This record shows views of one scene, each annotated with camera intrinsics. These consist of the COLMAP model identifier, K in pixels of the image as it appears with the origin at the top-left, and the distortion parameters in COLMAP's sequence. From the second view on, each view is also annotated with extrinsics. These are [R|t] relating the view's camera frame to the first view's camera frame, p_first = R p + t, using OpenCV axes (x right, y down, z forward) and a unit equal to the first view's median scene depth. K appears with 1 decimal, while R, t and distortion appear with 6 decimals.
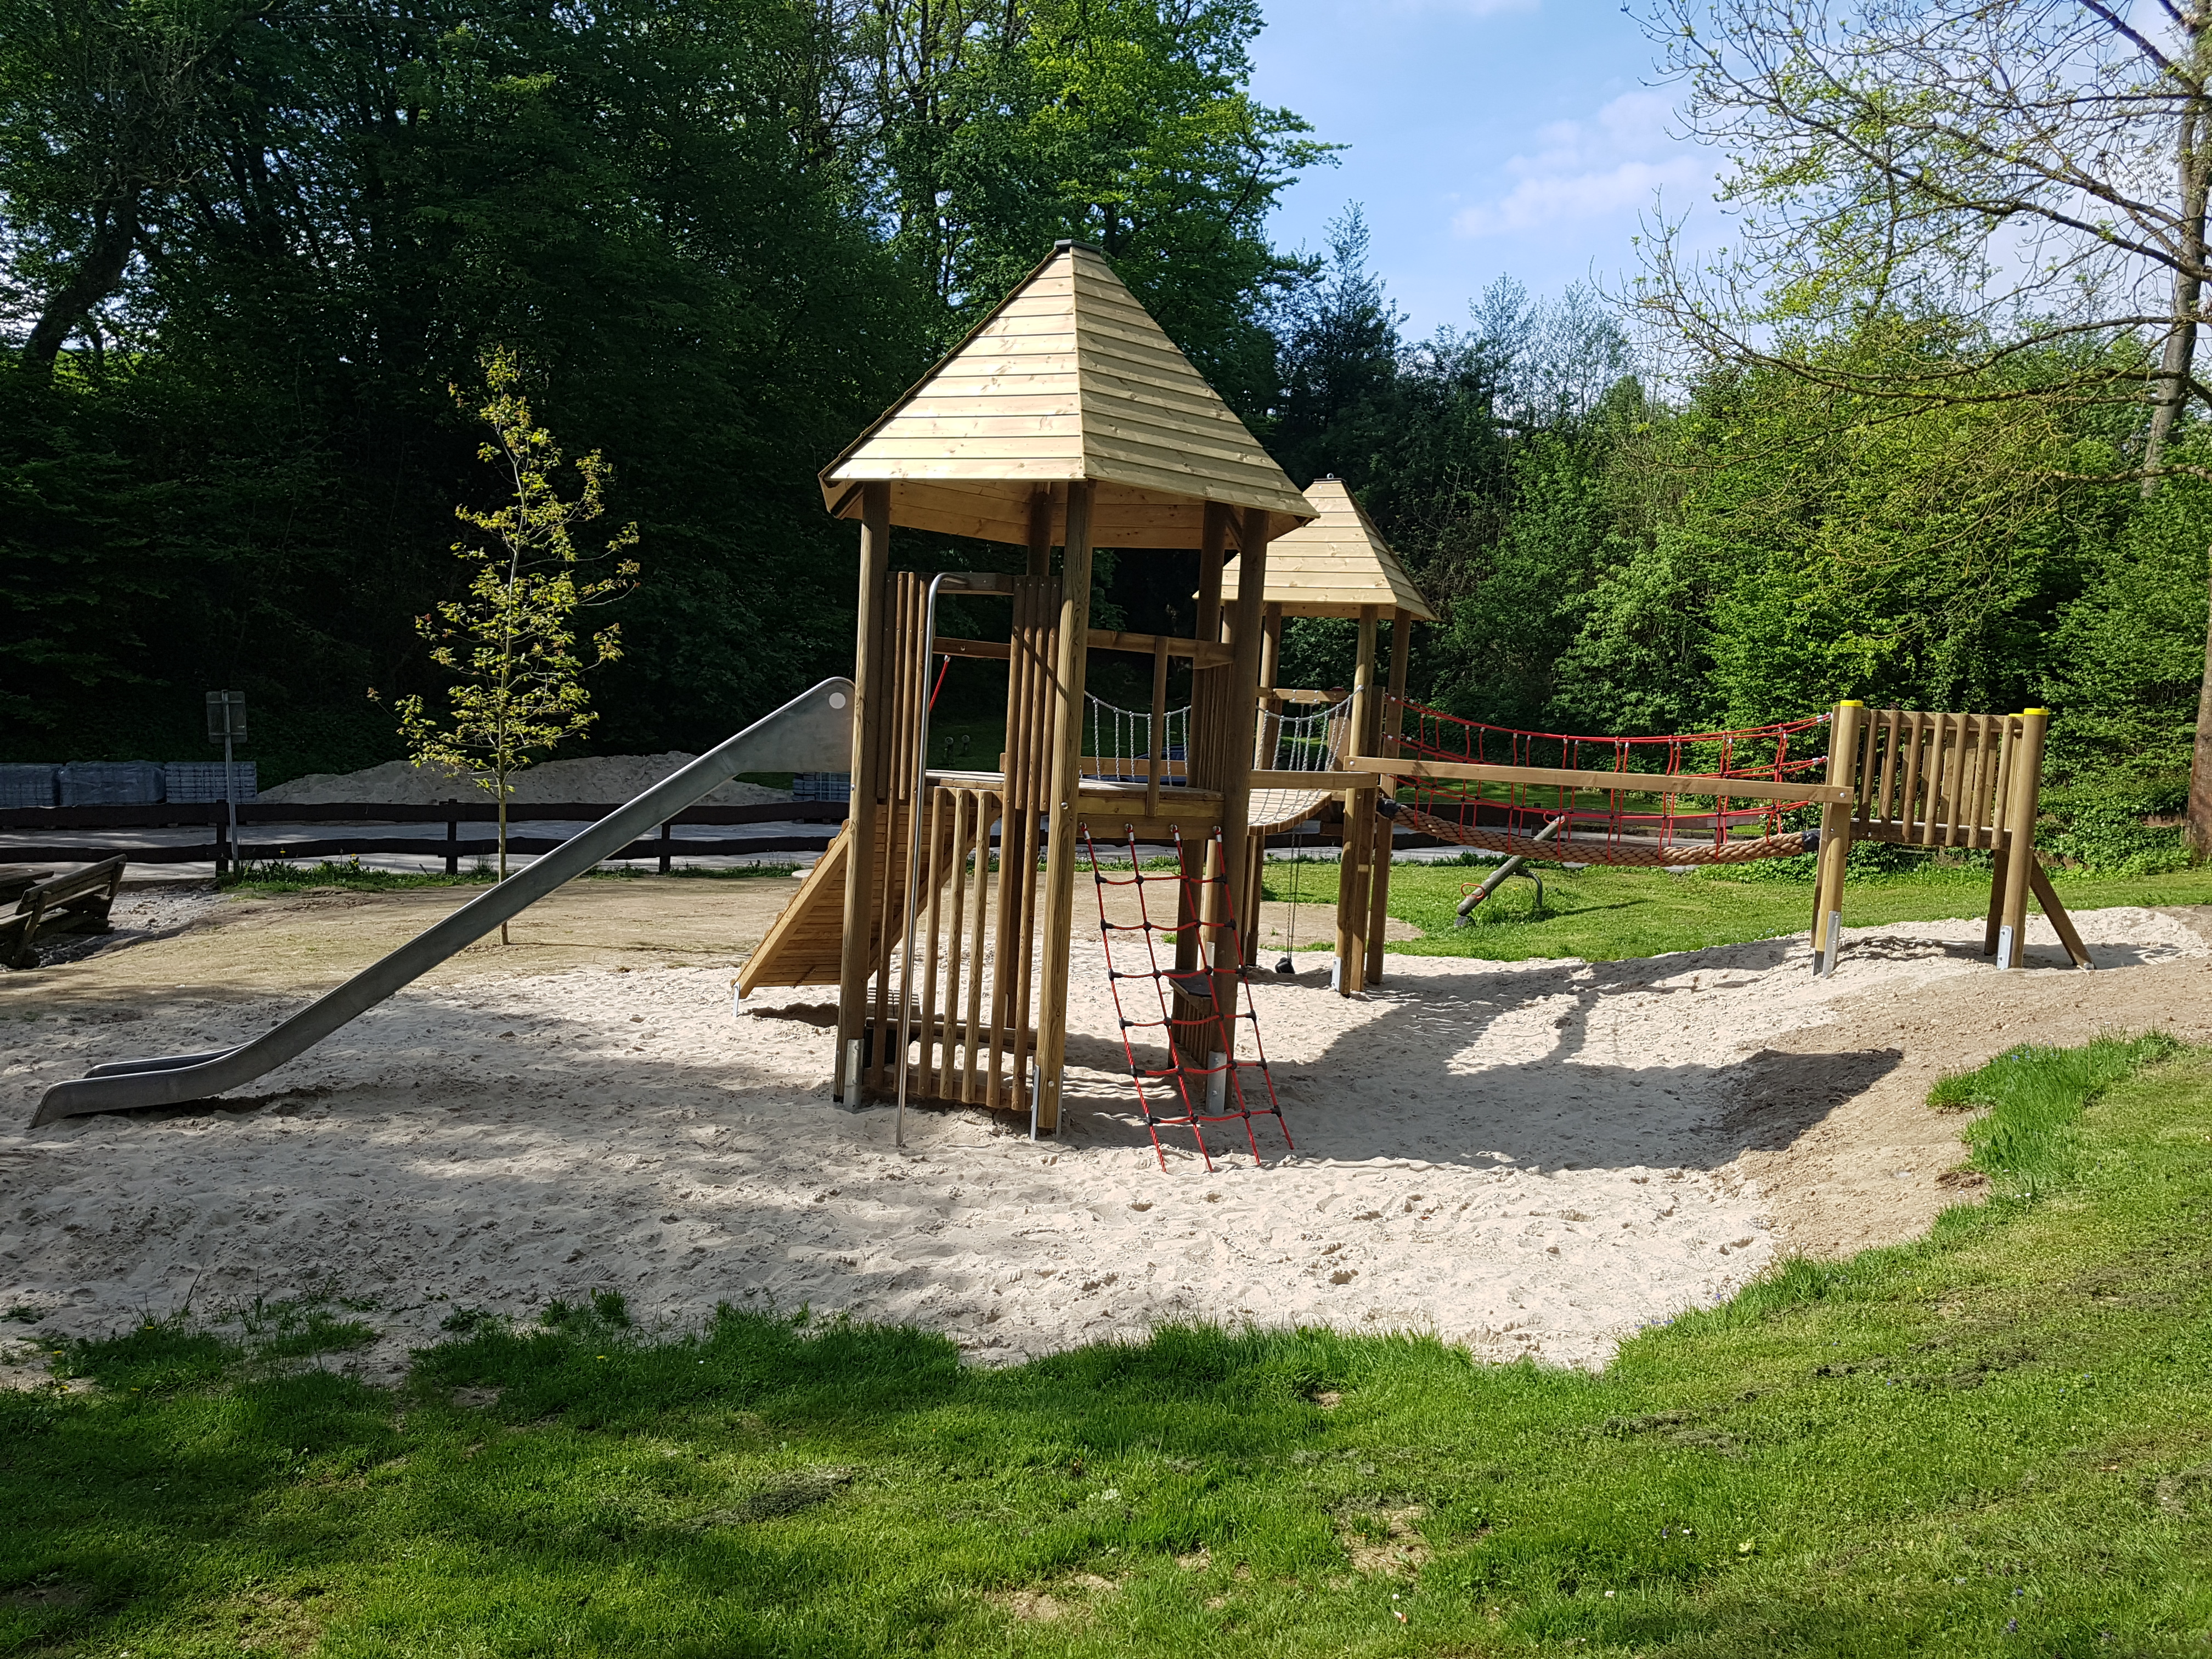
lens RADIAL K [[1795.4, 0, 1106.0], [0, 1795.4, 829.5], [0, 0, 1]] dist [0.200493, -0.297224]
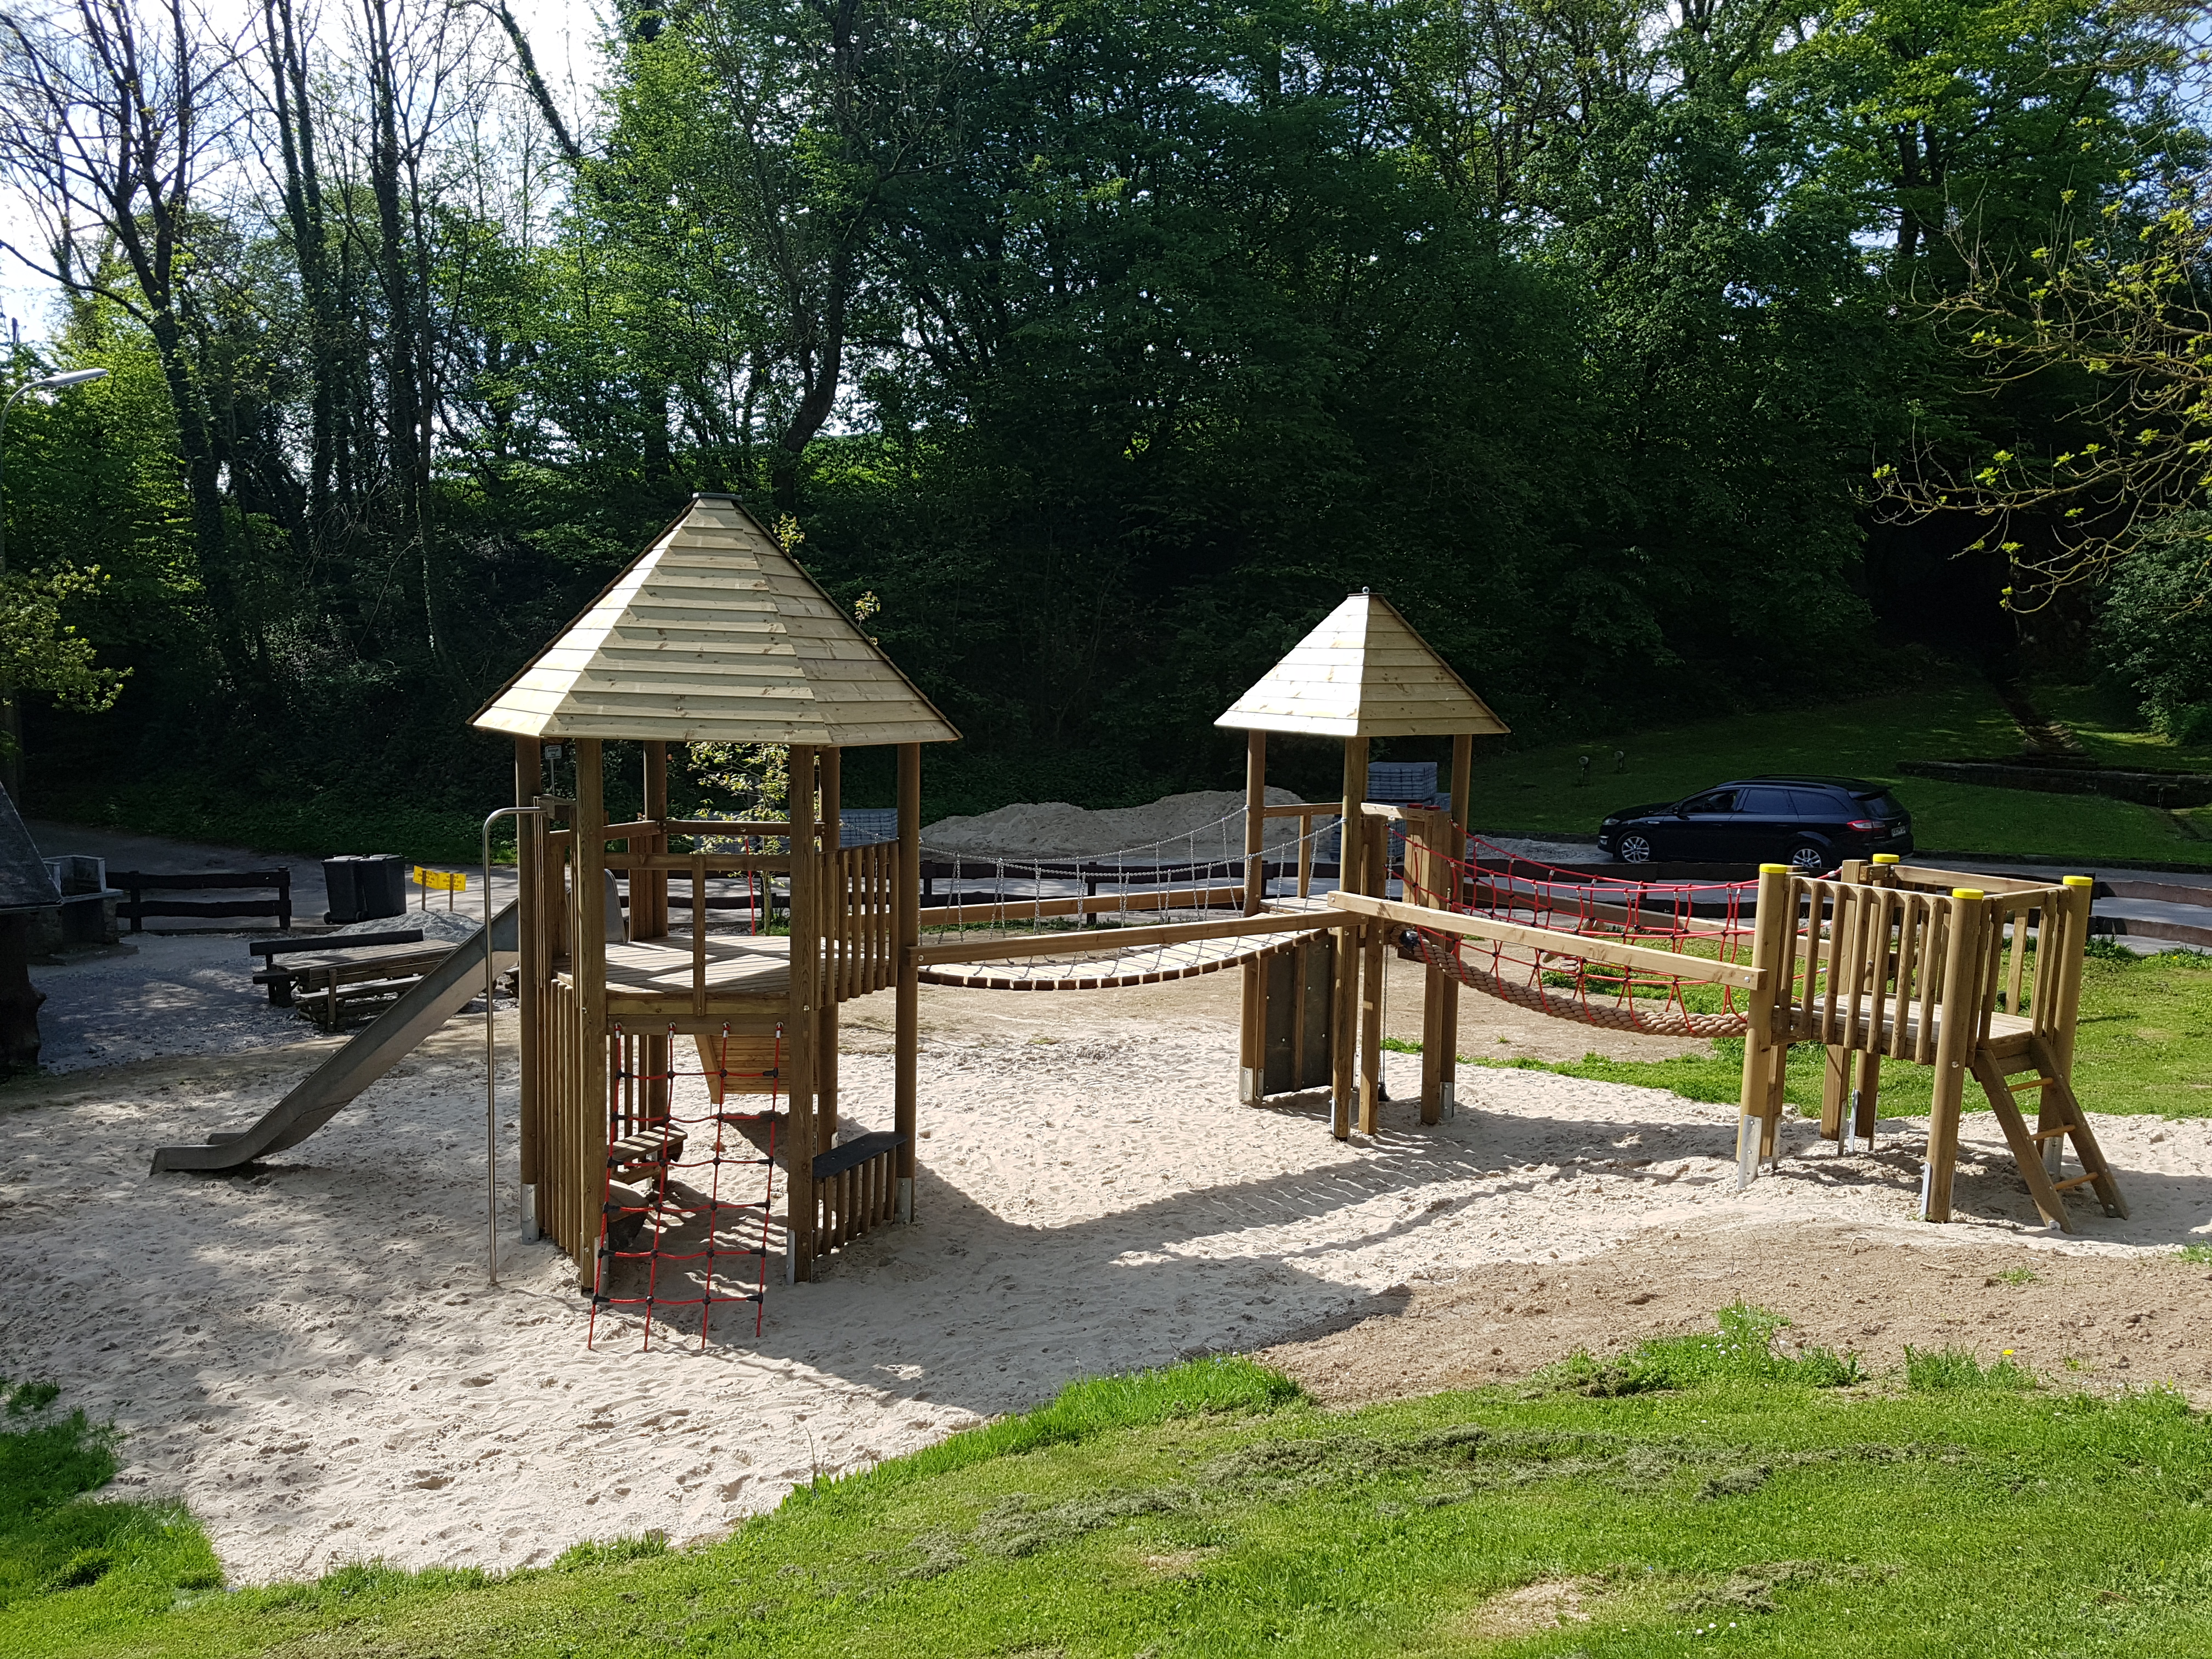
lens RADIAL K [[1805.8, 0, 1171.2], [0, 1805.8, 823.0], [0, 0, 1]] dist [0.203611, -0.313598]
pose [[0.845242, 0.022414, -0.533913, 0.365423], [-0.004056, 0.999360, 0.035532, -0.071344], [0.534368, -0.027868, 0.844793, 0.075192]]
